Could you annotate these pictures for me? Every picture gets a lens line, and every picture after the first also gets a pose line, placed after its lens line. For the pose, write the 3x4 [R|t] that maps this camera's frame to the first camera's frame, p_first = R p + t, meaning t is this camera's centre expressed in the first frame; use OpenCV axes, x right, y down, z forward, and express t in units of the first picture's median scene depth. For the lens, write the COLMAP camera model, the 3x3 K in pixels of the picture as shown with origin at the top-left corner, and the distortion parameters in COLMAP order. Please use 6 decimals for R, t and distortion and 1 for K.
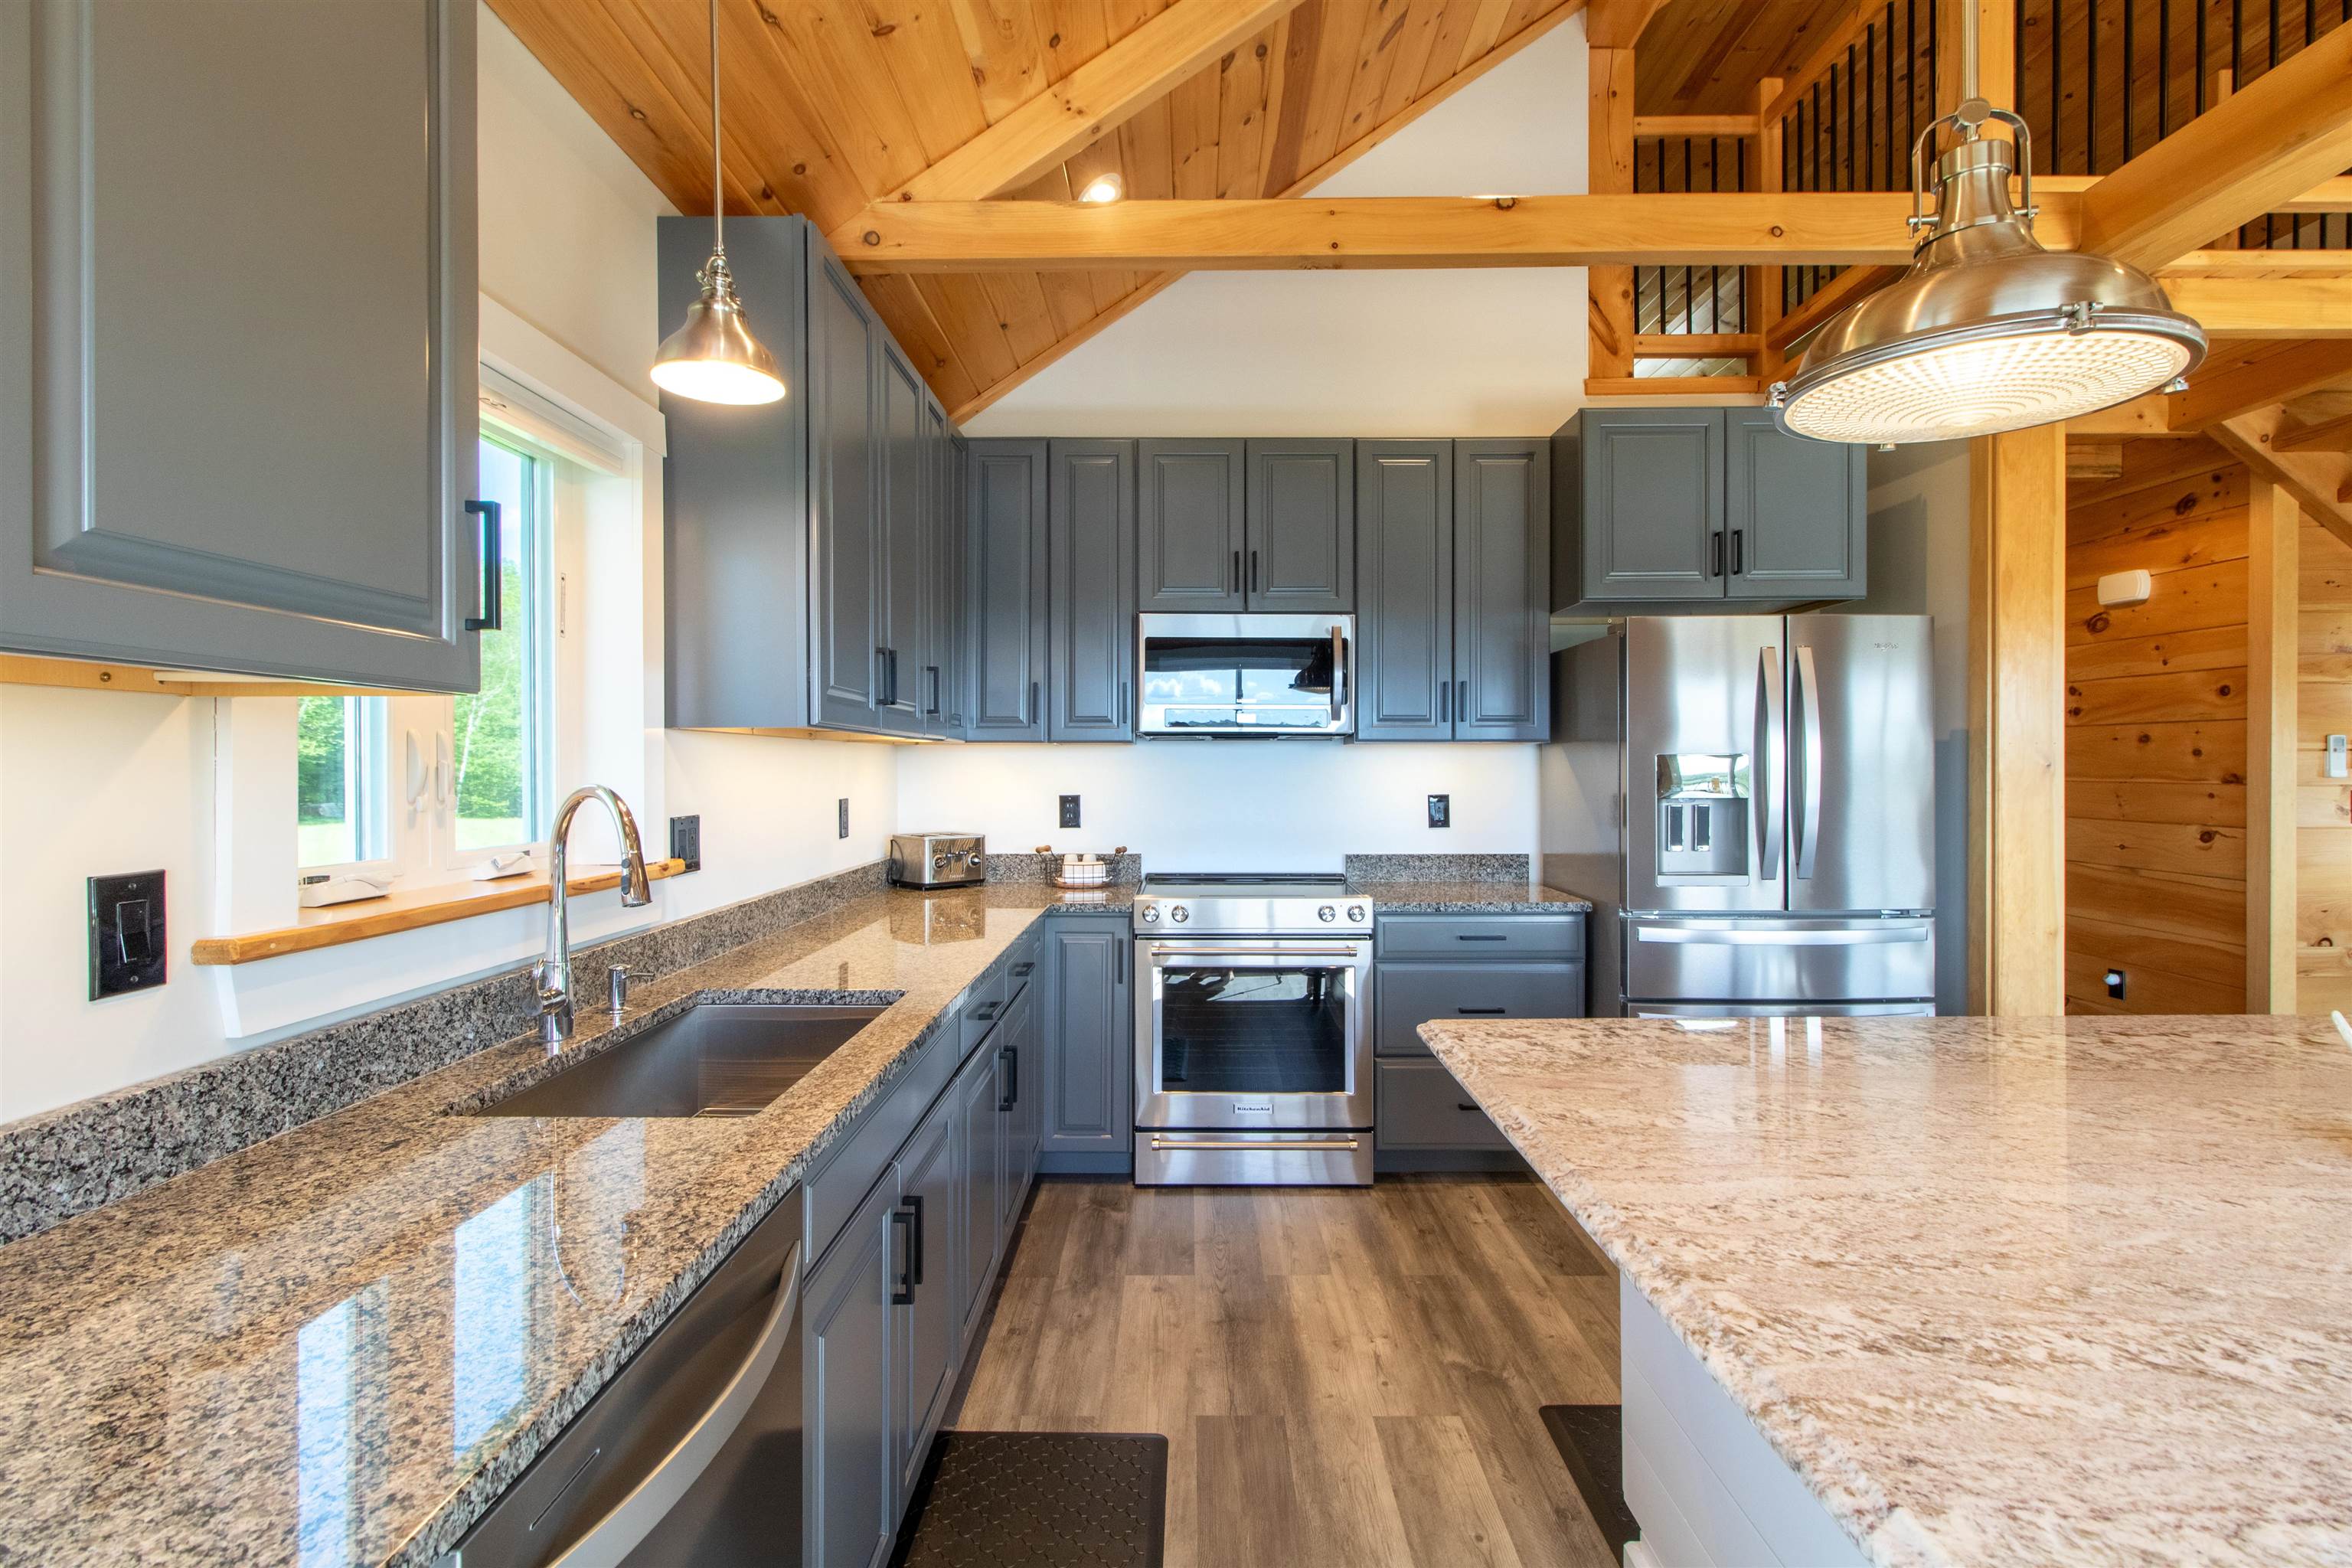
lens RADIAL K [[1088.7, 0, 1197.8], [0, 1088.7, 769.5], [0, 0, 1]] dist [0.001721, 0.000589]
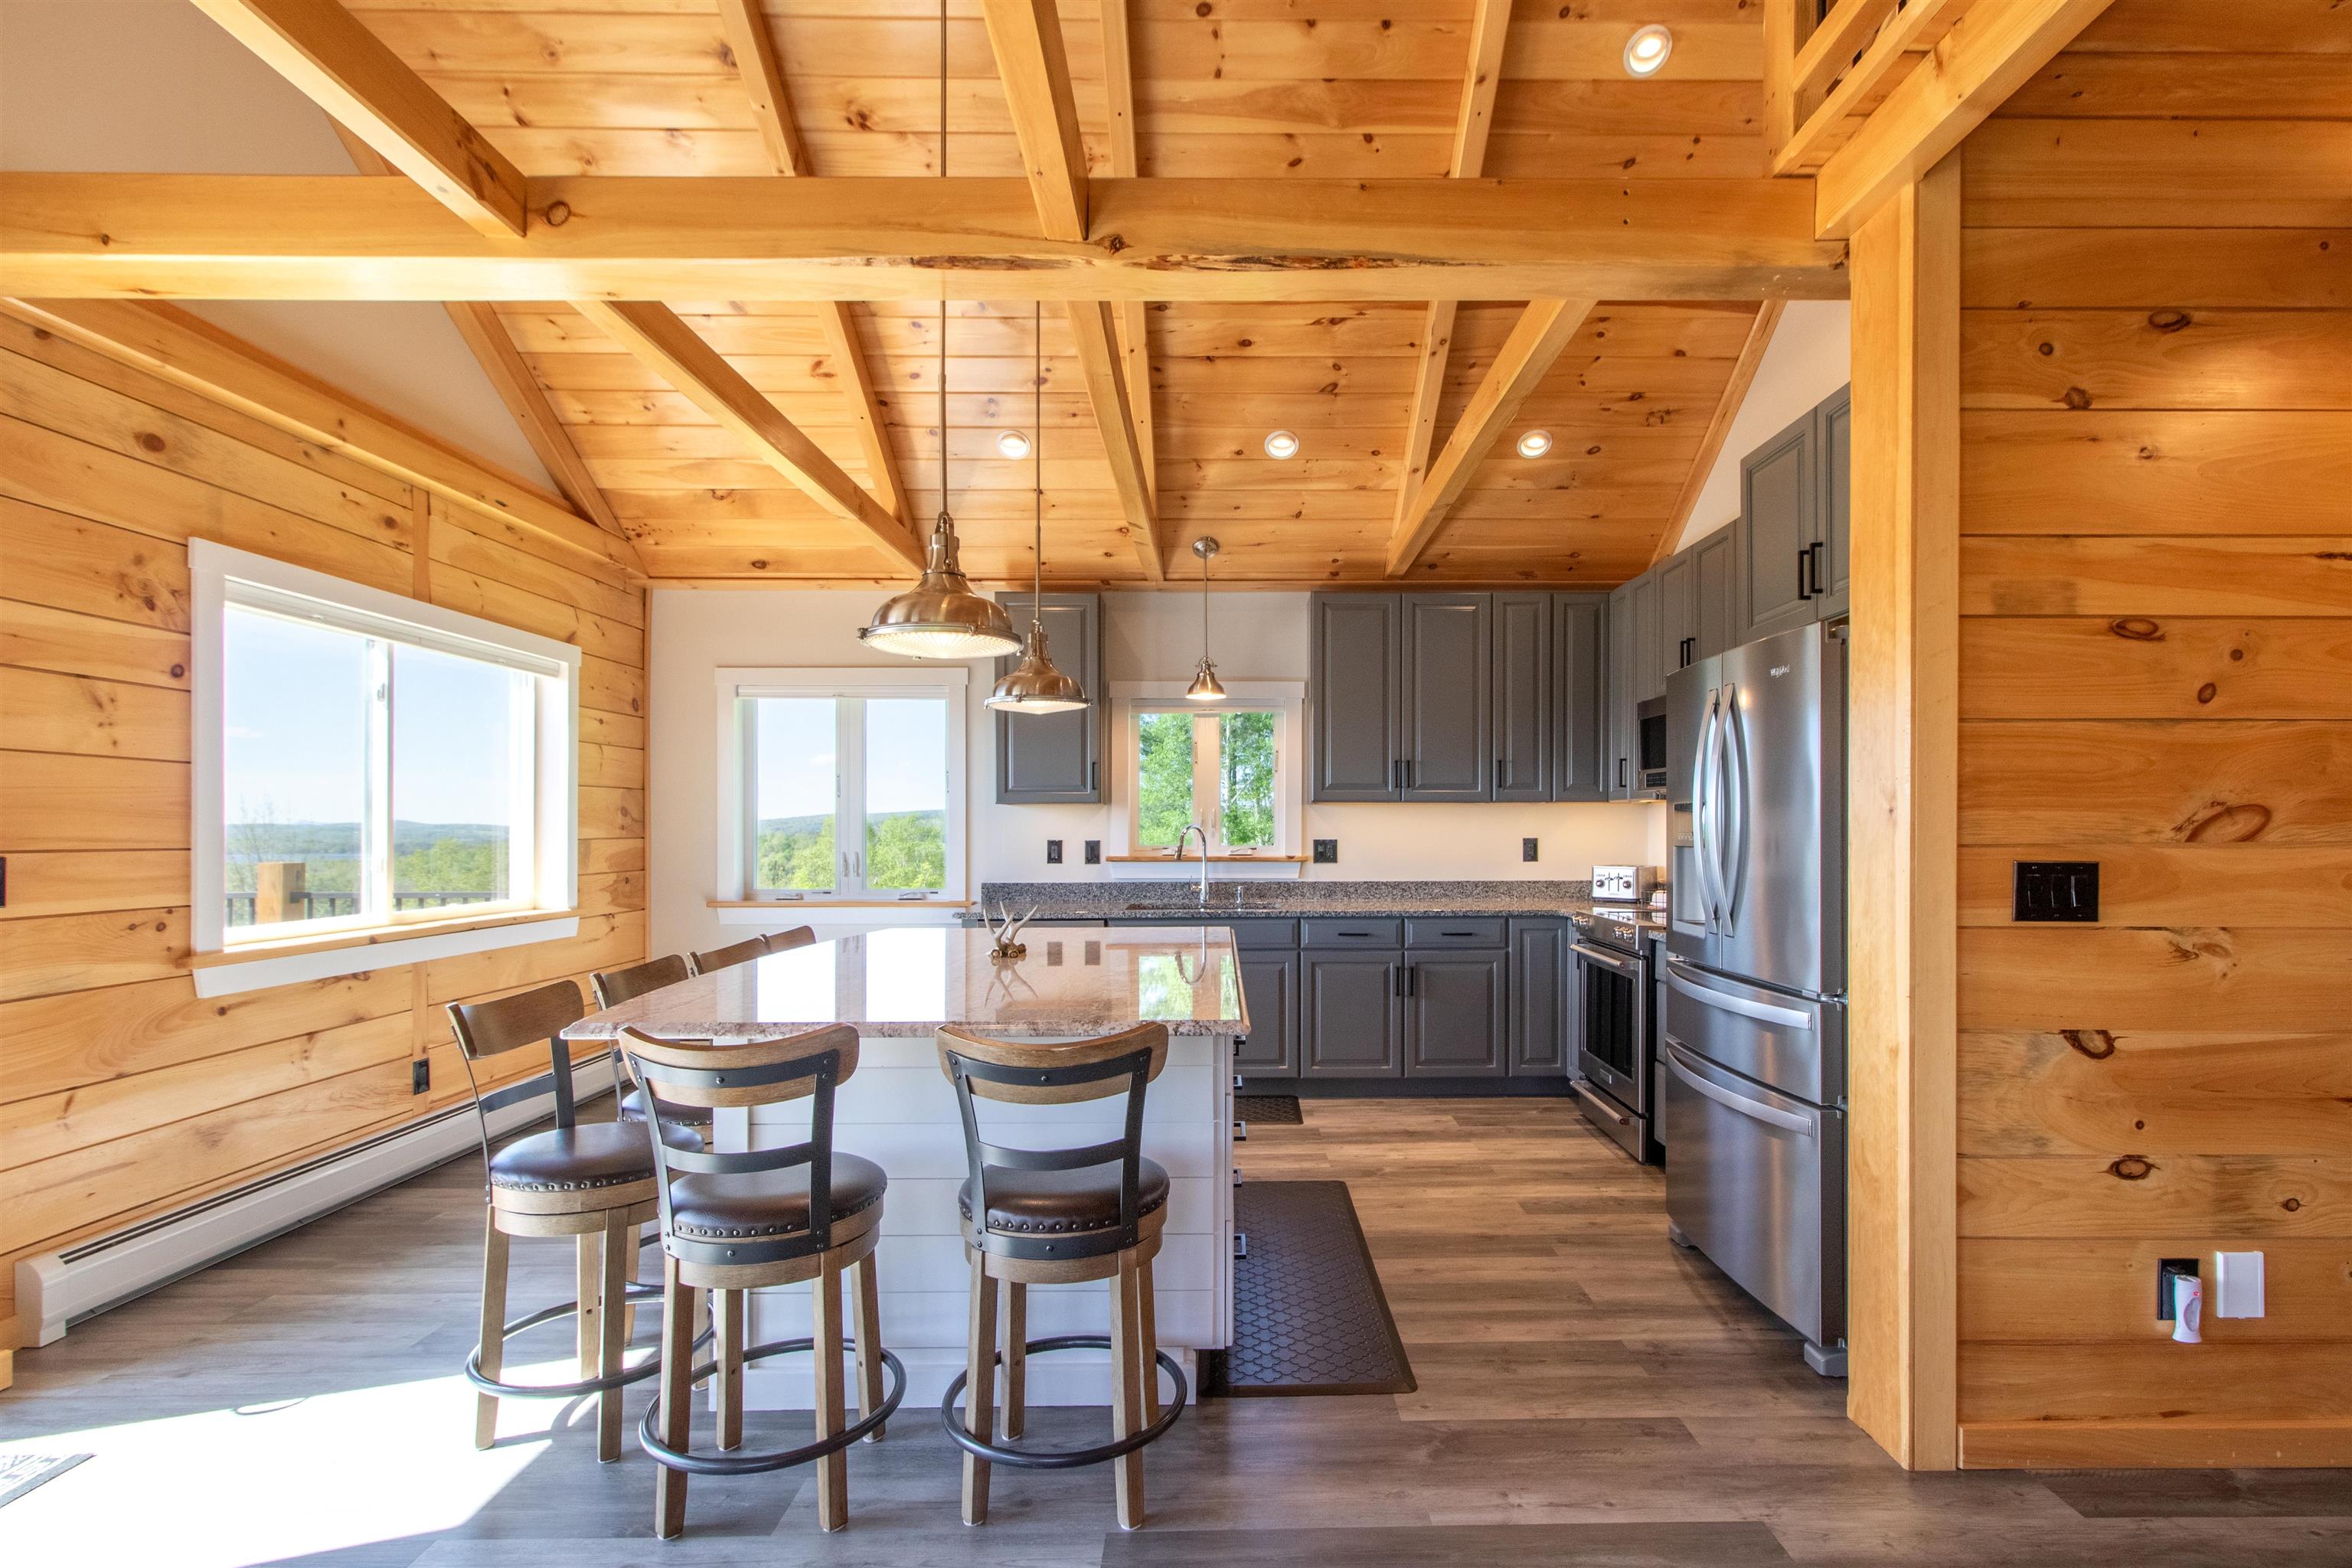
lens RADIAL K [[1136.6, 0, 1218.6], [0, 1136.6, 826.3], [0, 0, 1]] dist [-0.000201, 0.000087]
pose [[-0.006158, 0.002232, -0.999979, 1.325401], [-0.001509, 0.999996, 0.002241, 0.004918], [0.999980, 0.001523, -0.006155, 0.497710]]
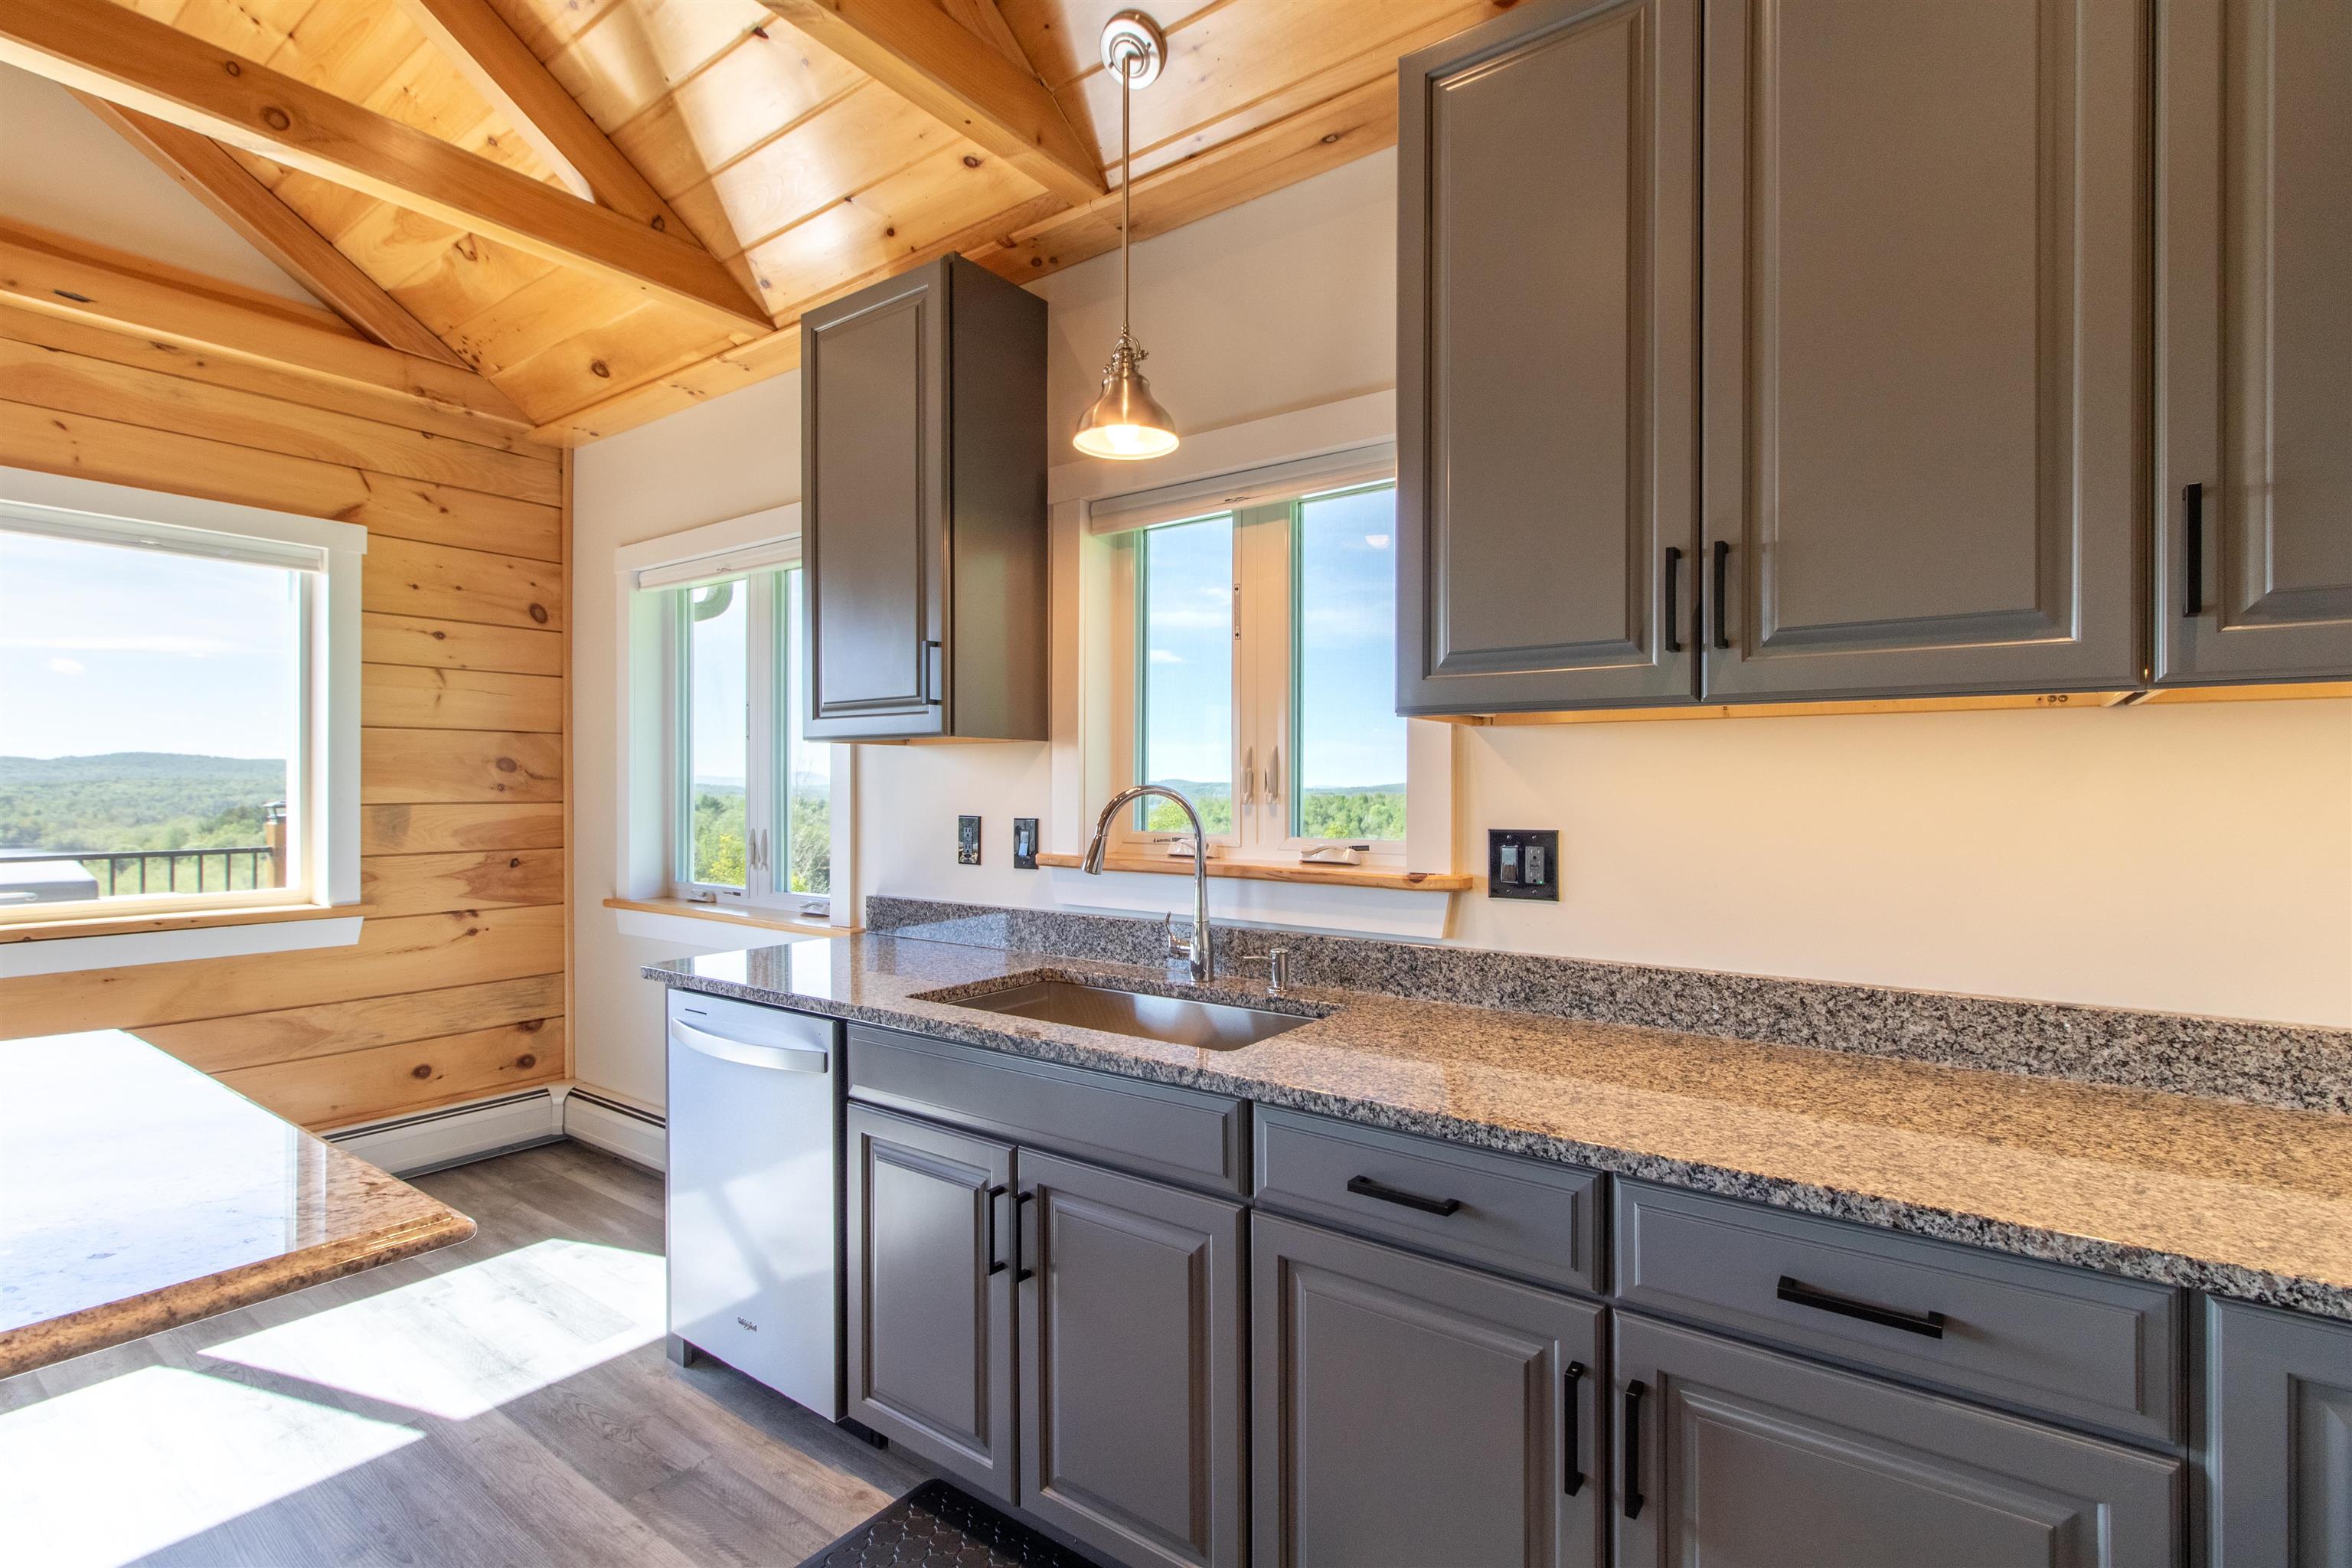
lens RADIAL K [[1090.3, 0, 1175.3], [0, 1090.3, 785.8], [0, 0, 1]] dist [0.001301, -0.000431]
pose [[-0.600408, 0.002444, -0.799690, 0.219050], [-0.001518, 0.999990, 0.004197, 0.004366], [0.799692, 0.003734, -0.600398, 0.821242]]
